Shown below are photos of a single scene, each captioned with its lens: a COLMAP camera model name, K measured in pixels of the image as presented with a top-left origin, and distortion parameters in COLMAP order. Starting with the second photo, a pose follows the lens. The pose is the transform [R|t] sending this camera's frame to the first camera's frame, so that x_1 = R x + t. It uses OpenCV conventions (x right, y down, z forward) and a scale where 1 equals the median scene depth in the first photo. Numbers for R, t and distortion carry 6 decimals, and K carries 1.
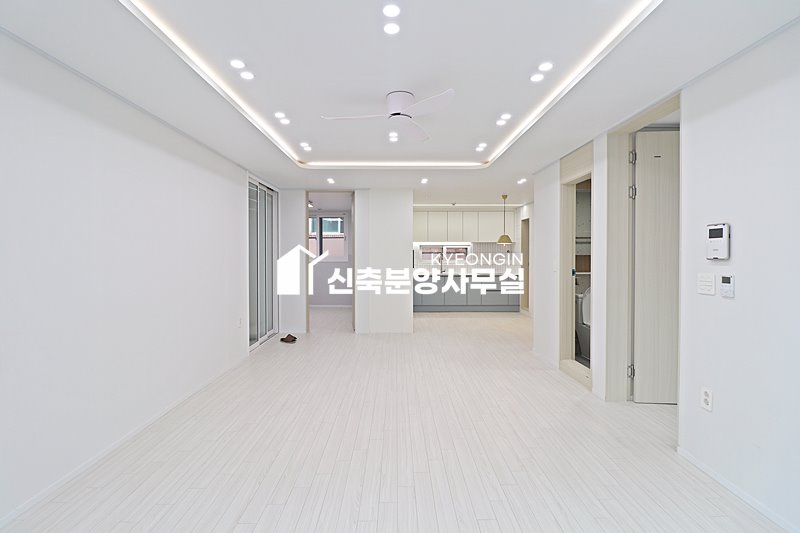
lens RADIAL K [[369.7, 0, 398.0], [0, 369.7, 257.5], [0, 0, 1]] dist [-0.005293, -0.008919]
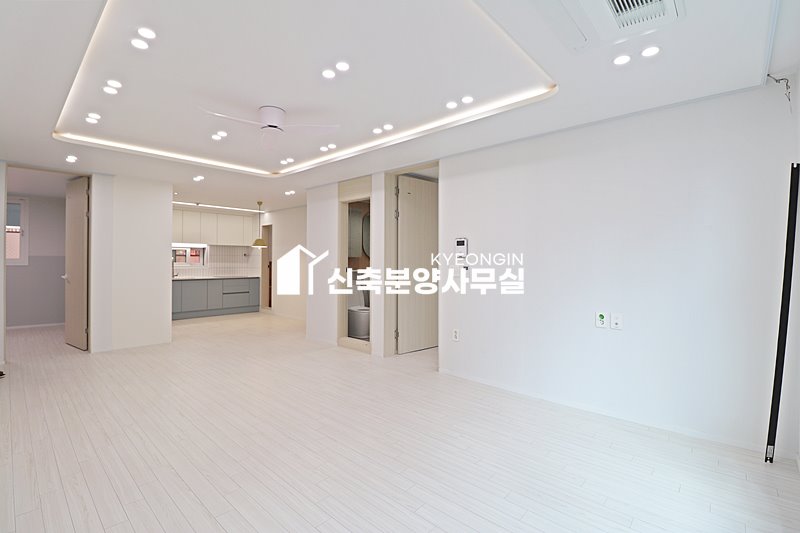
lens RADIAL K [[369.7, 0, 392.2], [0, 369.7, 260.0], [0, 0, 1]] dist [-0.005293, -0.008919]
pose [[0.687343, 0.004429, 0.726319, -0.316847], [0.002475, 0.999961, -0.008439, 0.013786], [-0.726329, 0.007598, 0.687306, -0.014022]]
